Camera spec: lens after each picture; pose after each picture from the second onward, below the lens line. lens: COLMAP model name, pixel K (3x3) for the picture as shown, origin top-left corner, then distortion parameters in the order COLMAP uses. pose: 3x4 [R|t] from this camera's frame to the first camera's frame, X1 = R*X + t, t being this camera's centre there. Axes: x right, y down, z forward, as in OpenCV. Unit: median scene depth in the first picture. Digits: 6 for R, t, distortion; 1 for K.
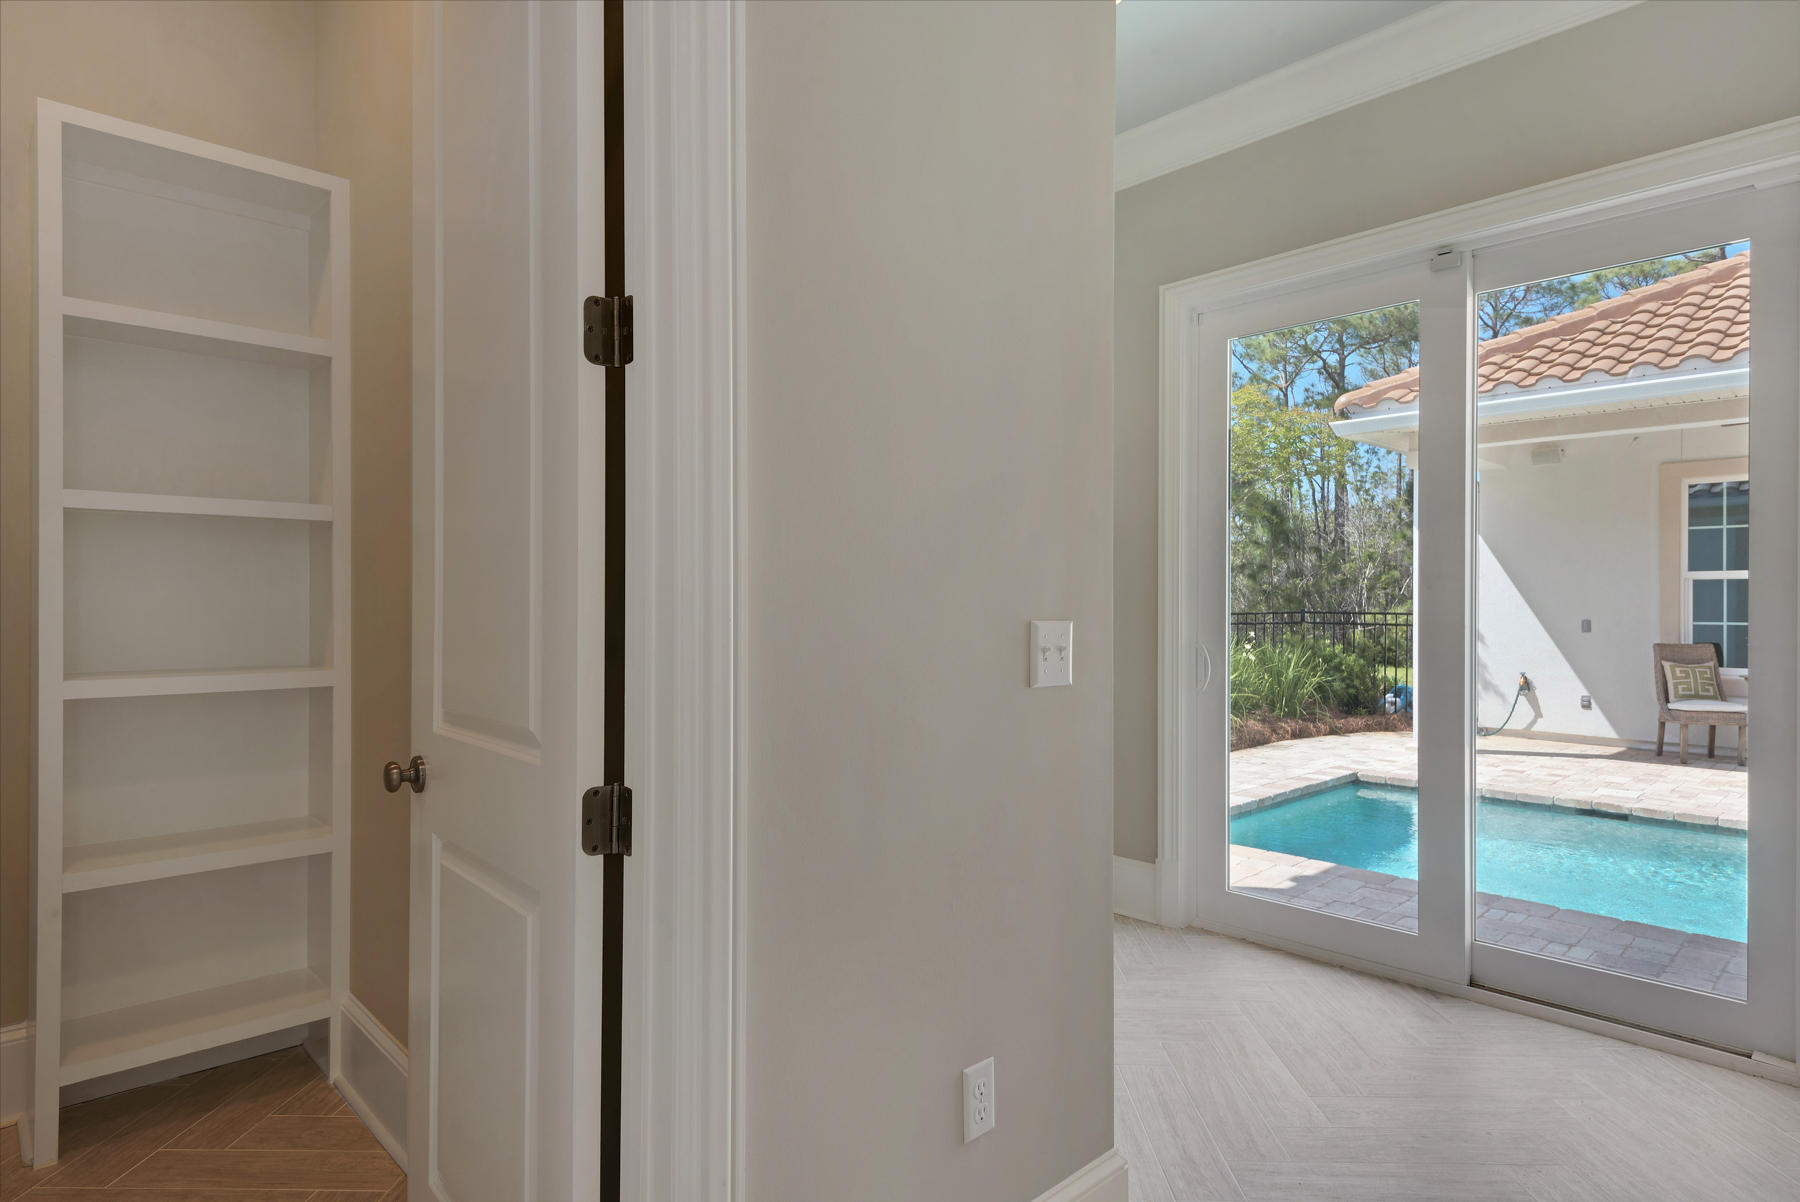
lens RADIAL K [[992.2, 0, 906.5], [0, 992.2, 604.7], [0, 0, 1]] dist [0.013000, 0.000735]
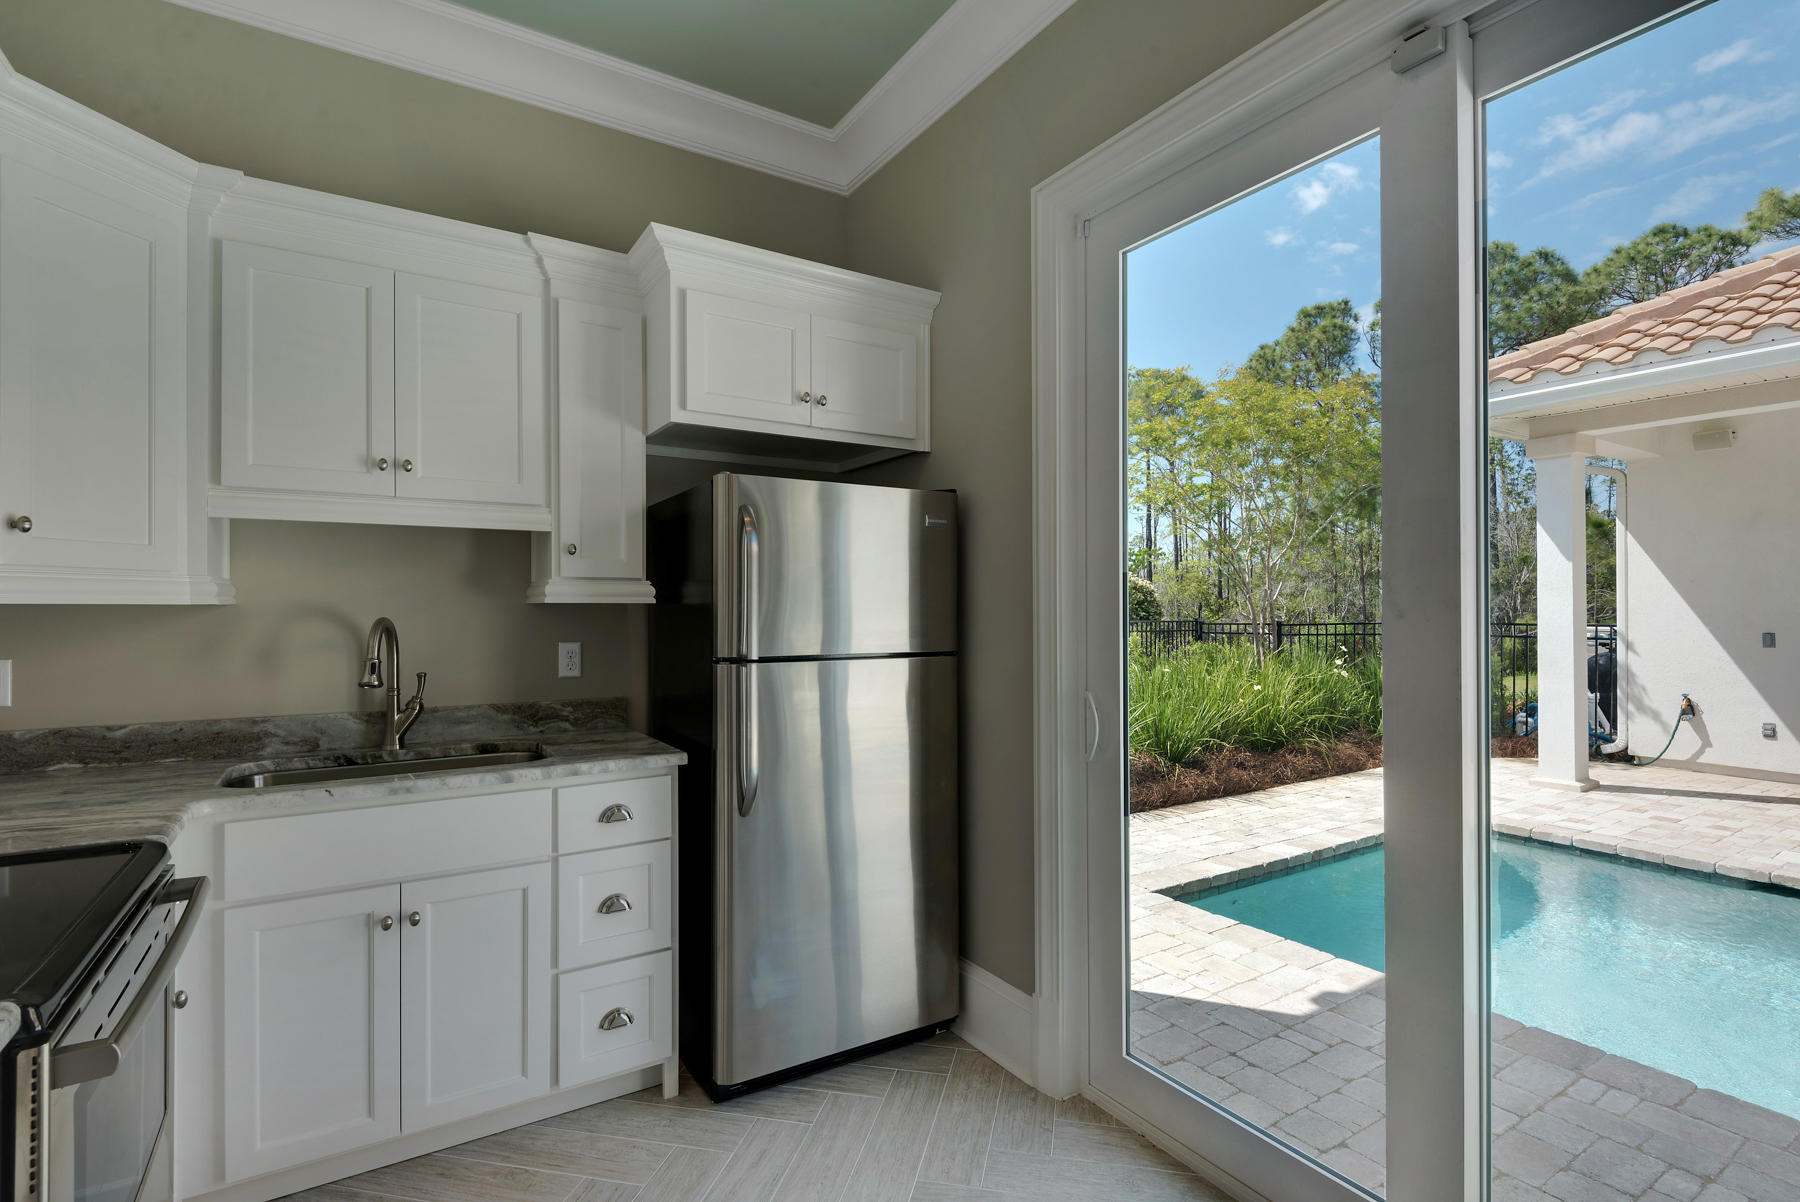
lens RADIAL K [[870.2, 0, 907.9], [0, 870.2, 605.0], [0, 0, 1]] dist [0.002387, -0.001821]
pose [[0.981781, -0.006487, -0.189907, 0.126674], [0.005327, 0.999964, -0.006615, -0.008228], [0.189943, 0.005483, 0.981780, 0.166572]]
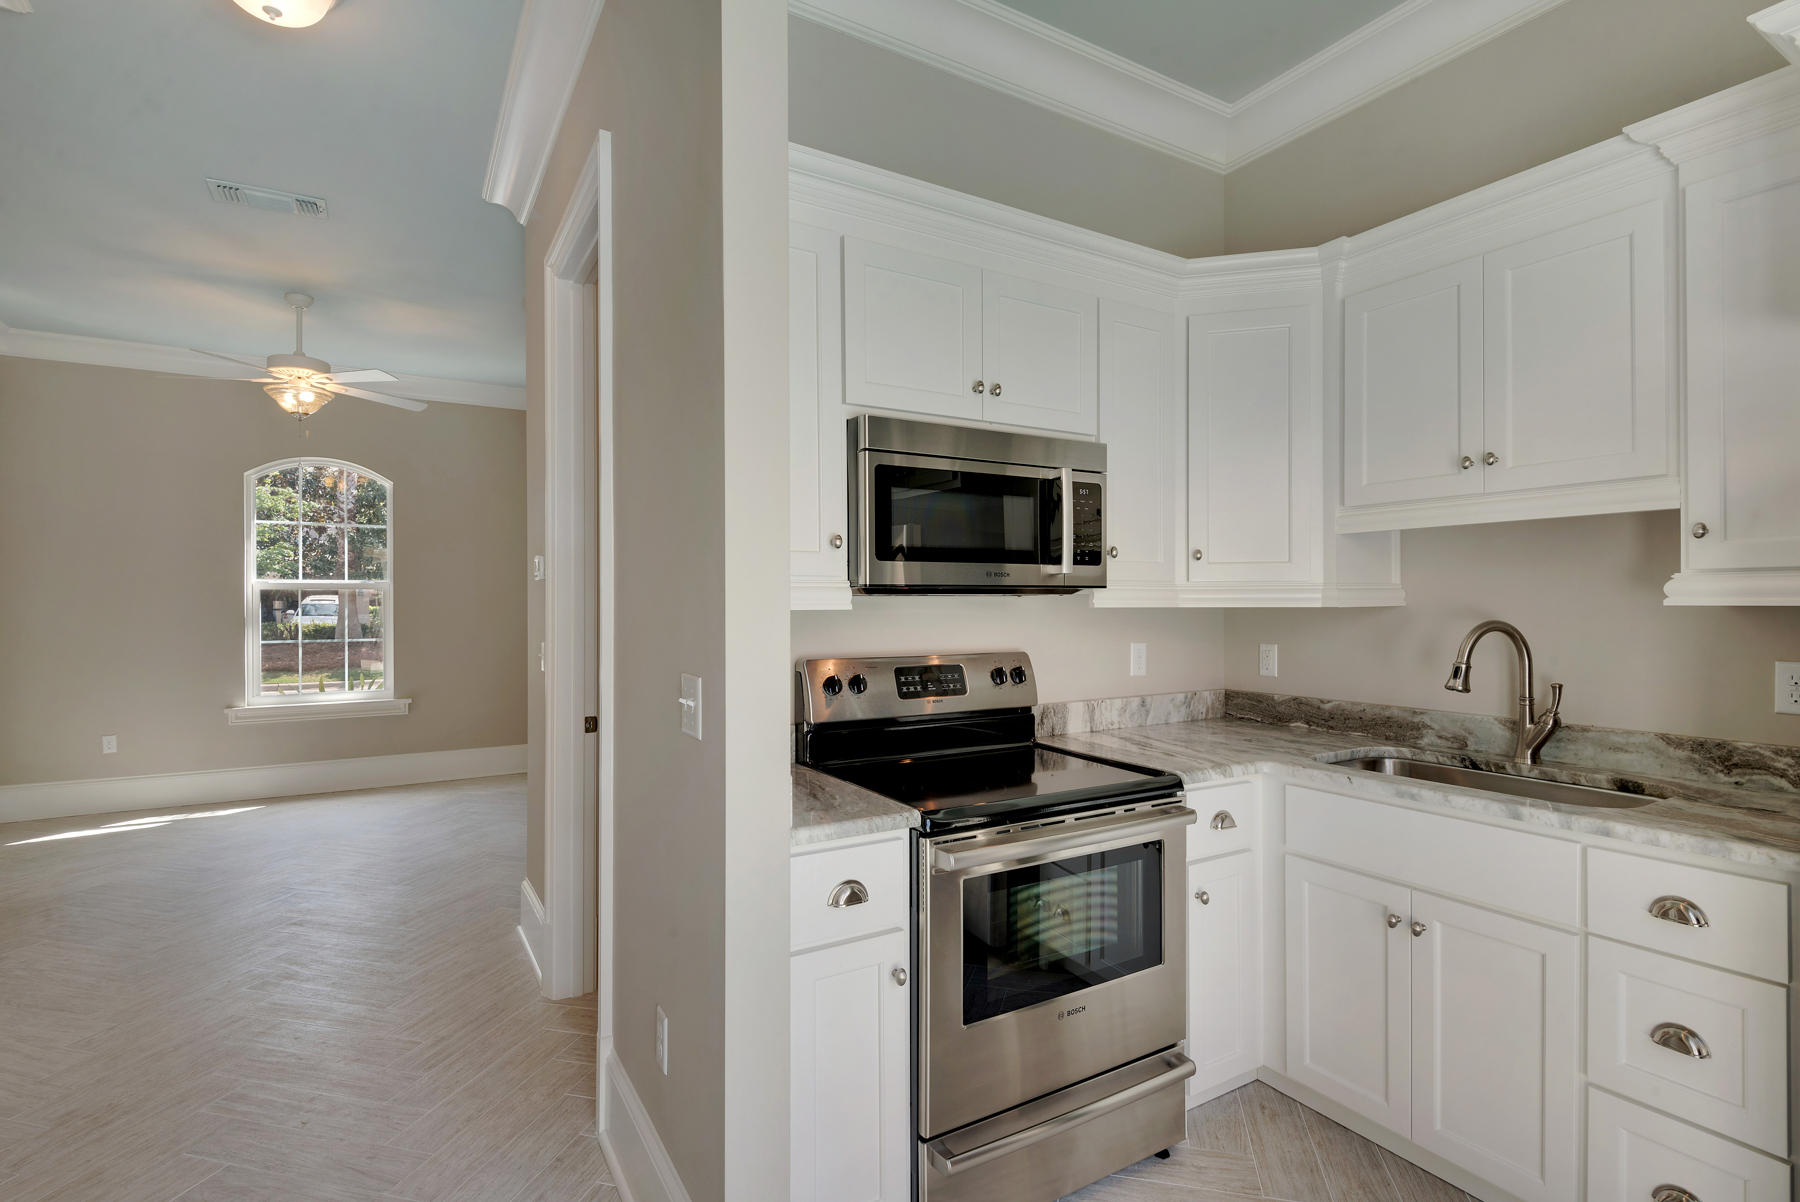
lens RADIAL K [[870.2, 0, 912.0], [0, 870.2, 599.1], [0, 0, 1]] dist [0.002387, -0.001821]
pose [[-0.215417, -0.005693, -0.976505, 0.190562], [0.000887, 0.999981, -0.006025, -0.011310], [0.976522, -0.002164, -0.215408, 0.268797]]
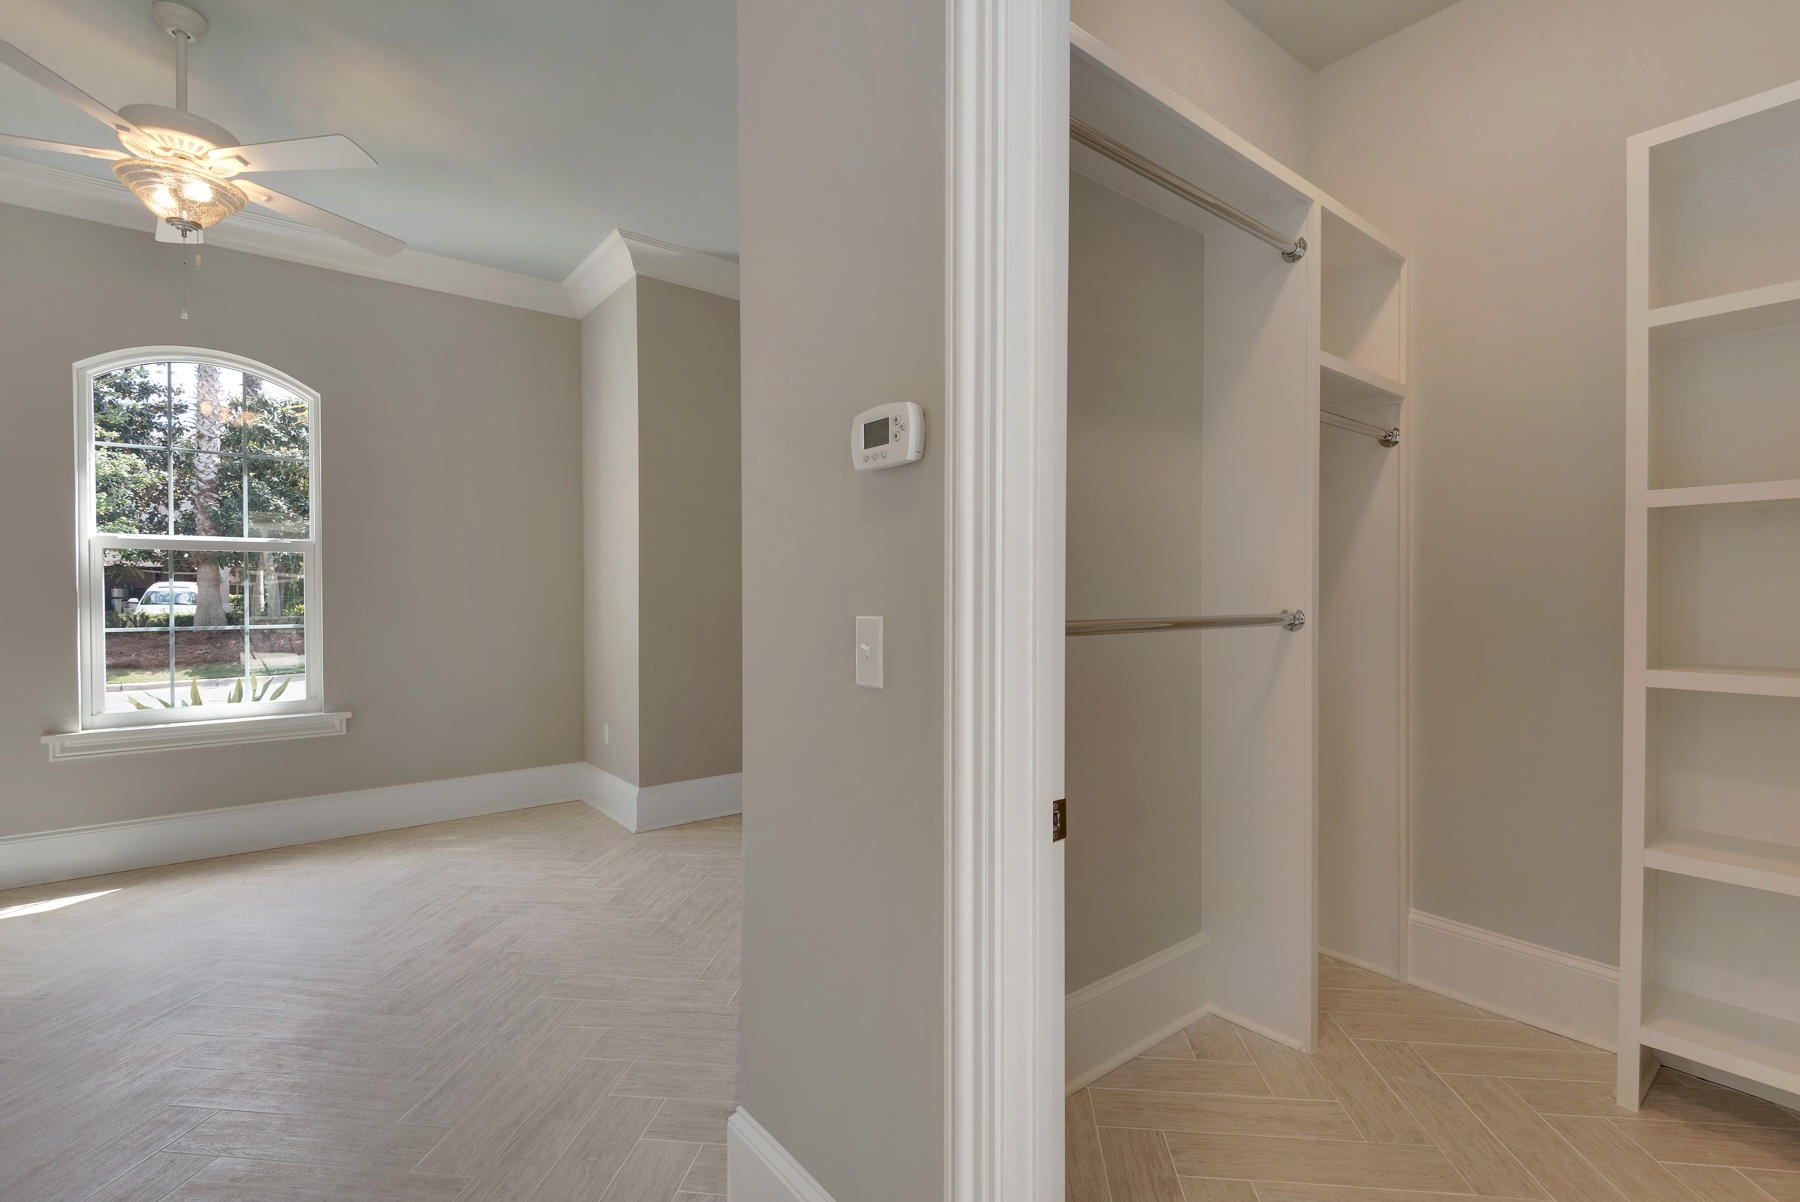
lens RADIAL K [[814.7, 0, 894.3], [0, 814.7, 601.0], [0, 0, 1]] dist [0.003261, 0.000998]
pose [[-0.084946, 0.006423, -0.996365, 0.027484], [-0.000507, 0.999979, 0.006490, -0.000500], [0.996385, 0.001057, -0.084941, 0.074216]]
